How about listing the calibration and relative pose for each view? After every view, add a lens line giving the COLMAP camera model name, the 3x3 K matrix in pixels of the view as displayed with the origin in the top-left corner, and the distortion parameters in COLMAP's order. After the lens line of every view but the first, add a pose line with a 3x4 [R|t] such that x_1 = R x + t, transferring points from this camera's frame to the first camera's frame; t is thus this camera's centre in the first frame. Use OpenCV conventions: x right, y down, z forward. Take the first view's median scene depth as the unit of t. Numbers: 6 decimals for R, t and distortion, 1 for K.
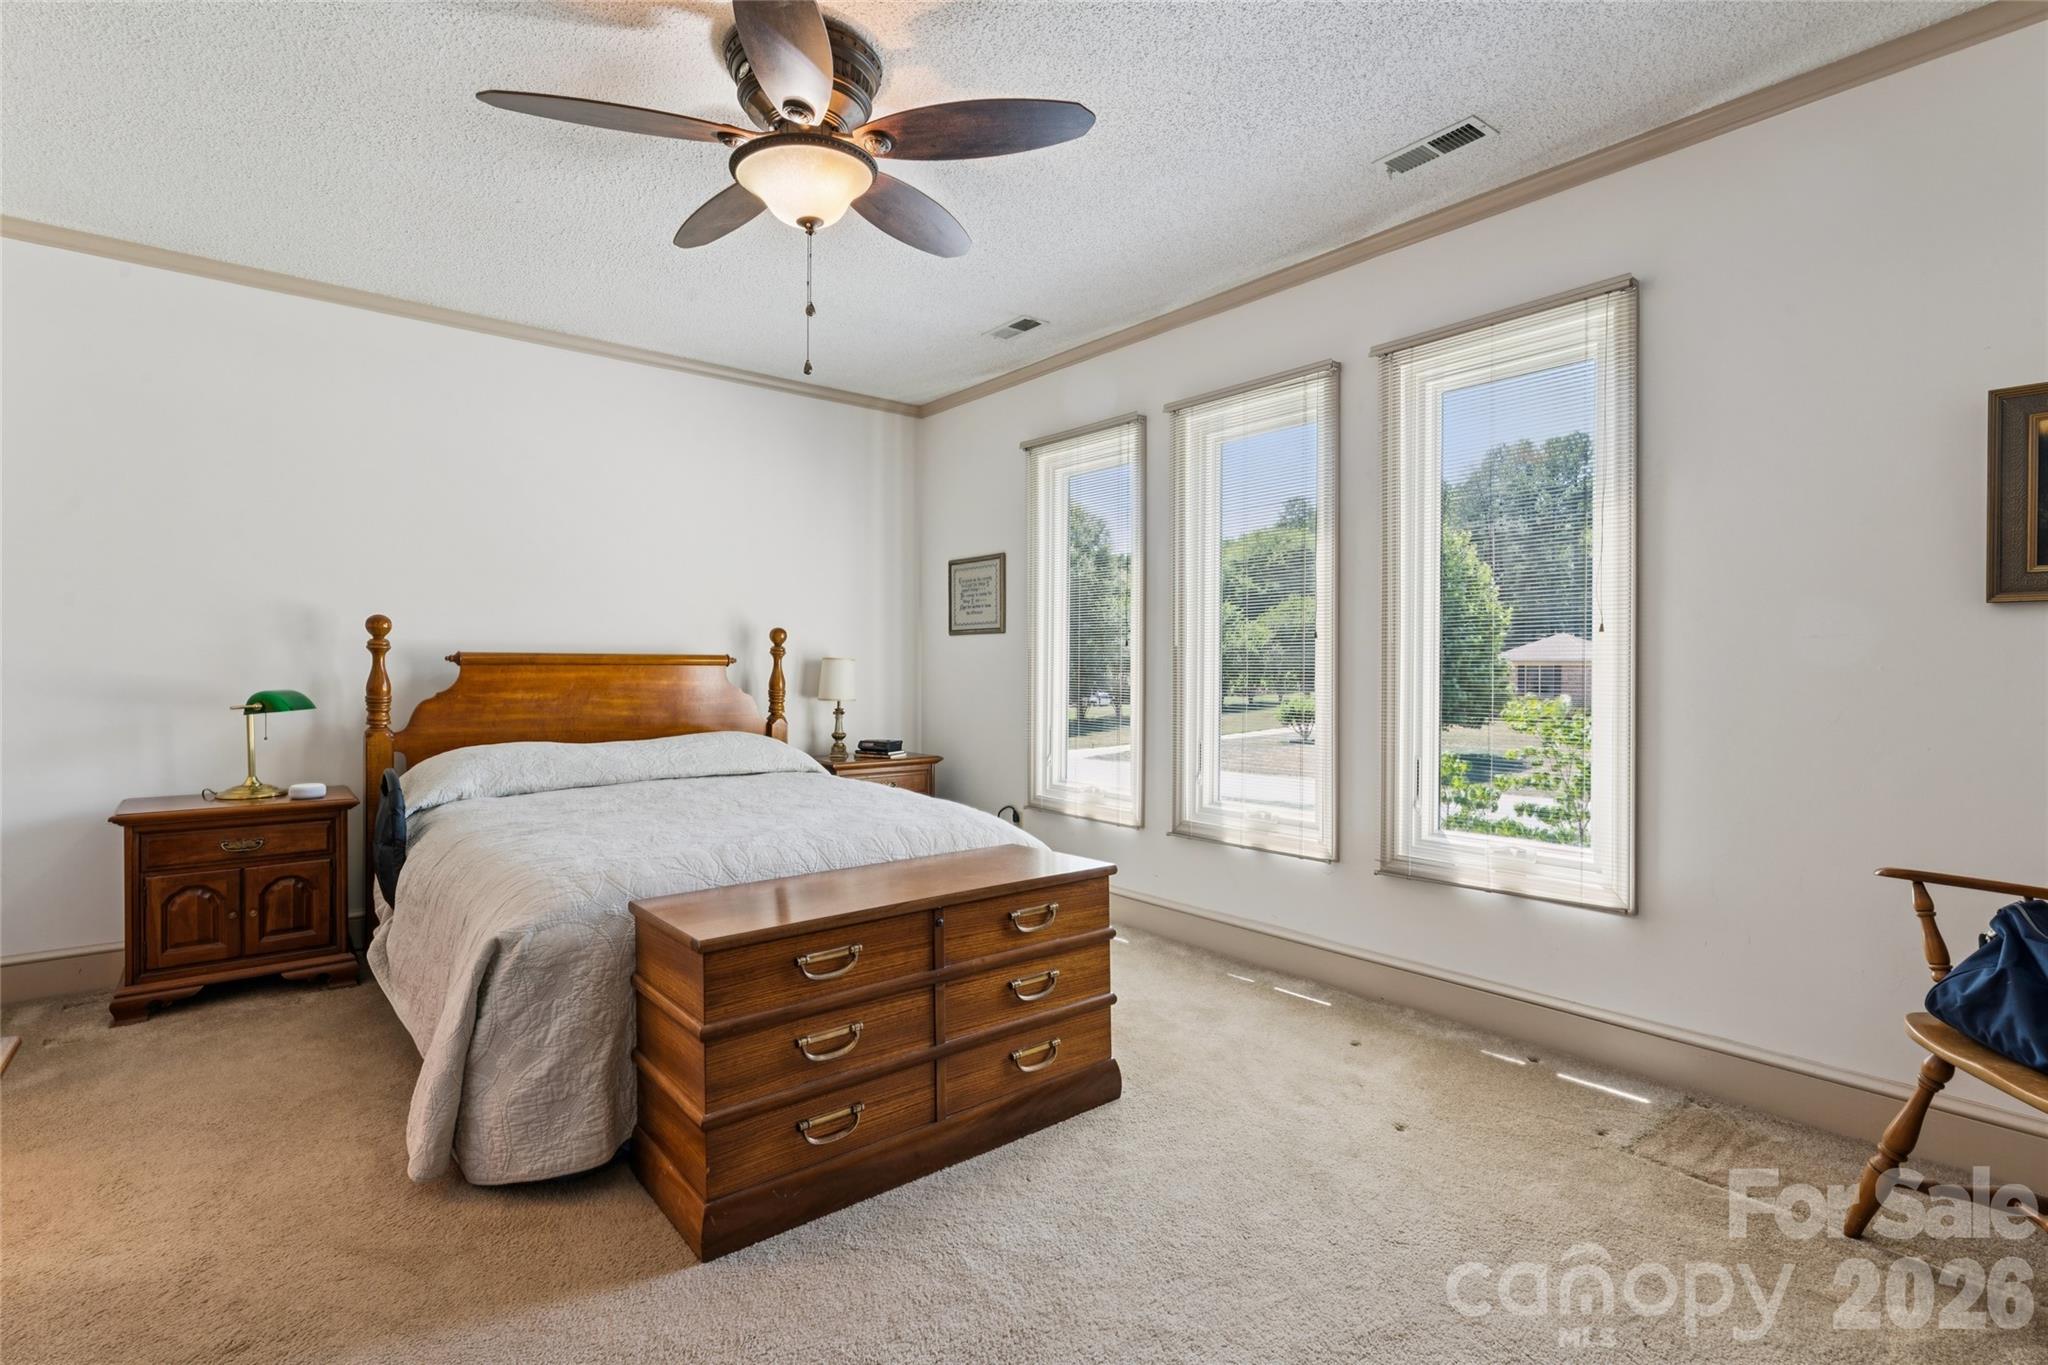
lens RADIAL K [[960.3, 0, 1015.6], [0, 960.3, 682.5], [0, 0, 1]] dist [-0.003323, 0.001308]
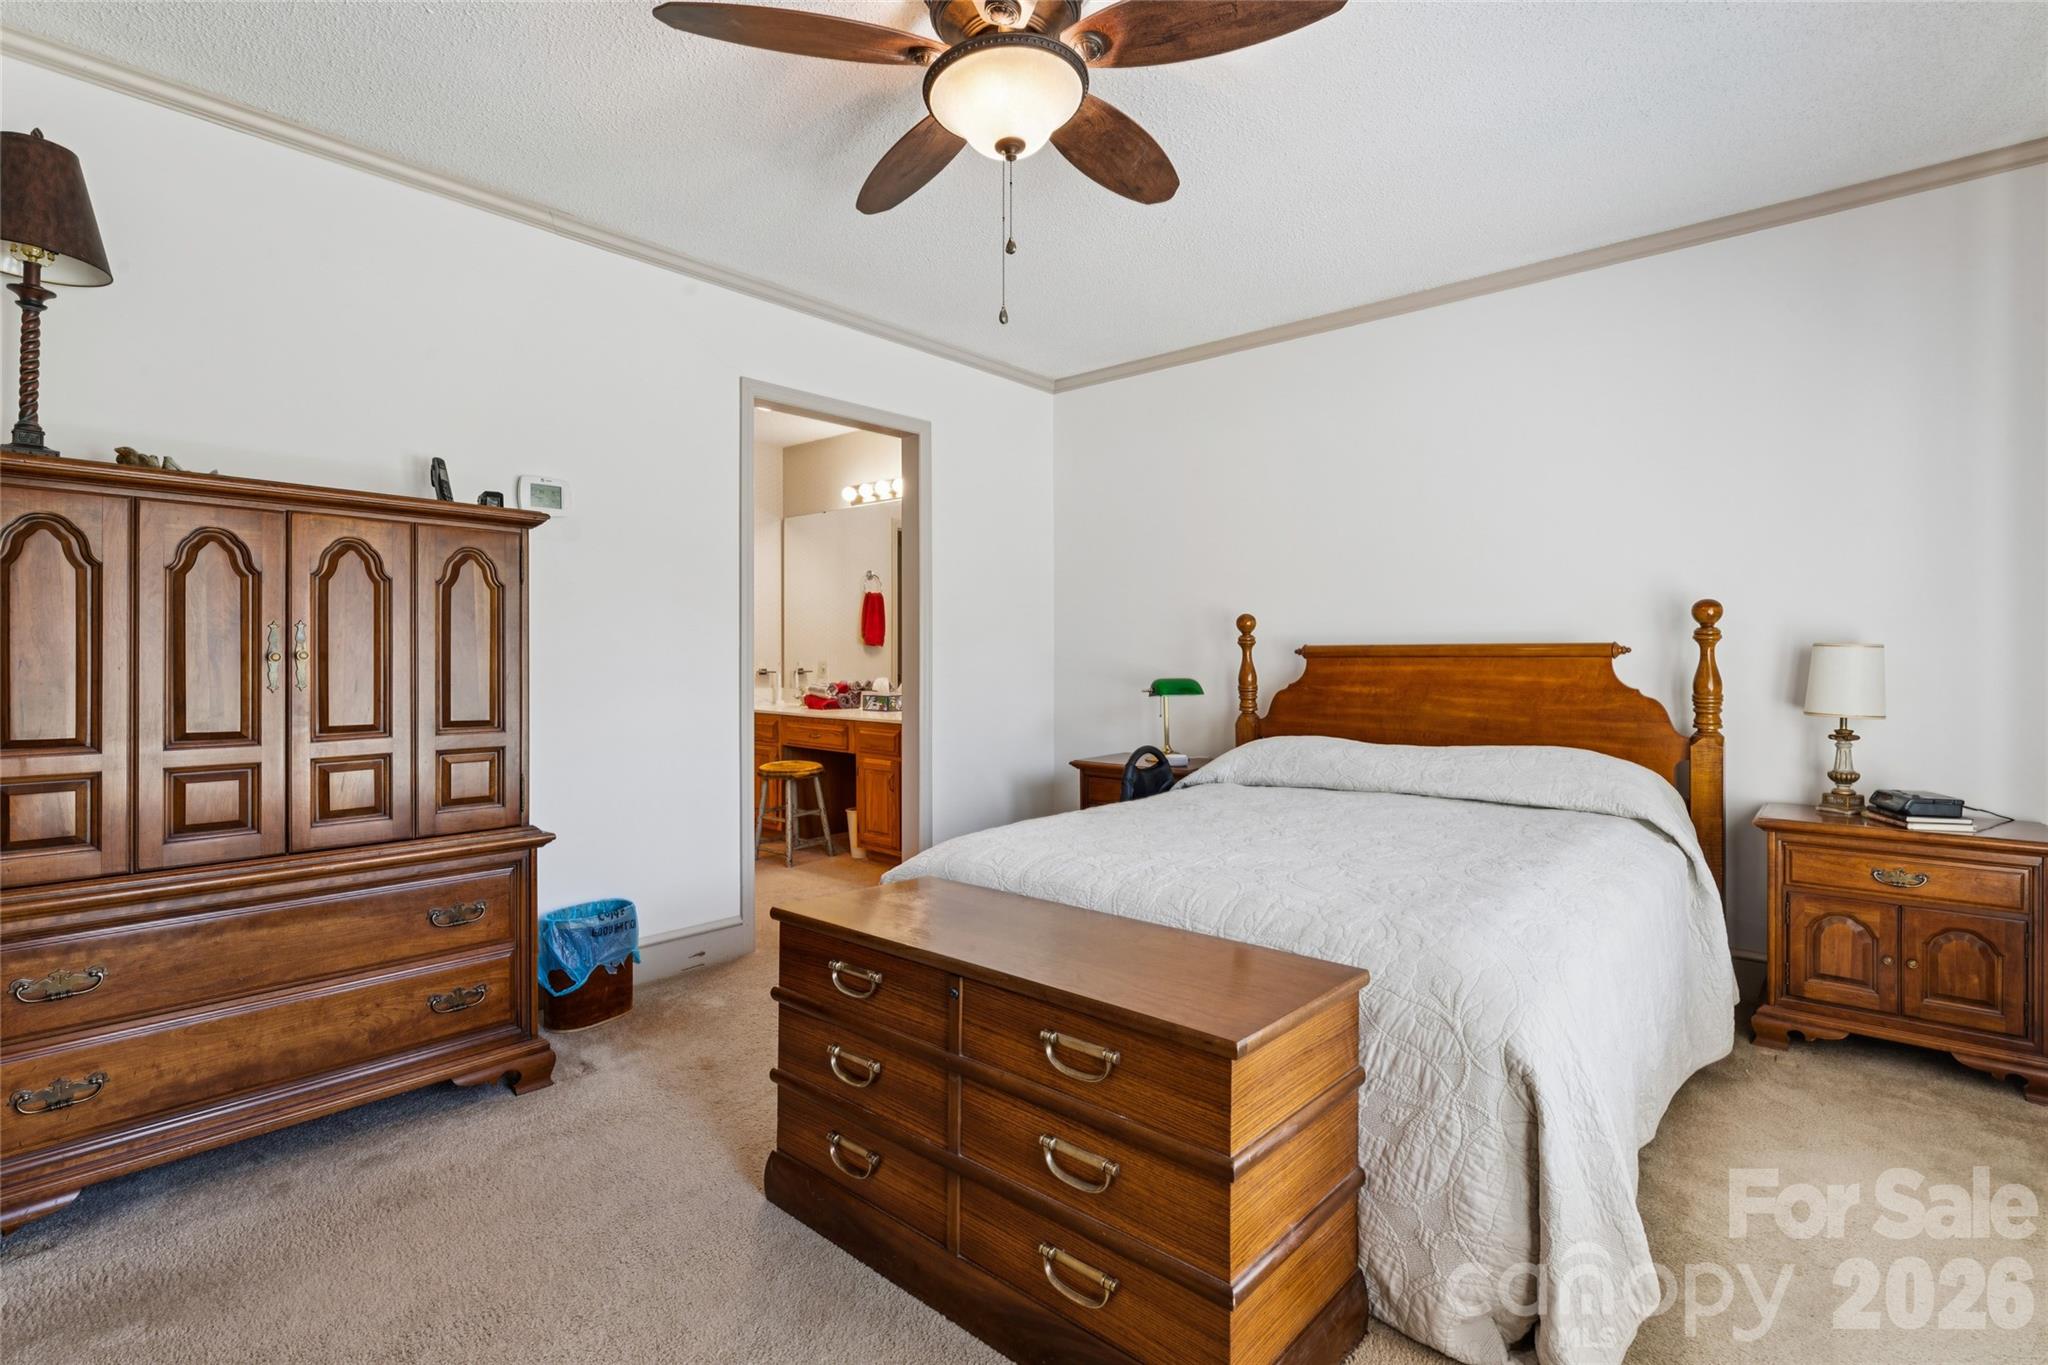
lens RADIAL K [[960.3, 0, 1040.4], [0, 960.3, 653.8], [0, 0, 1]] dist [-0.003323, 0.001308]
pose [[0.166823, -0.005853, -0.985969, 0.397288], [-0.013628, 0.999873, -0.008241, -0.010099], [0.985893, 0.014812, 0.166722, 0.534242]]
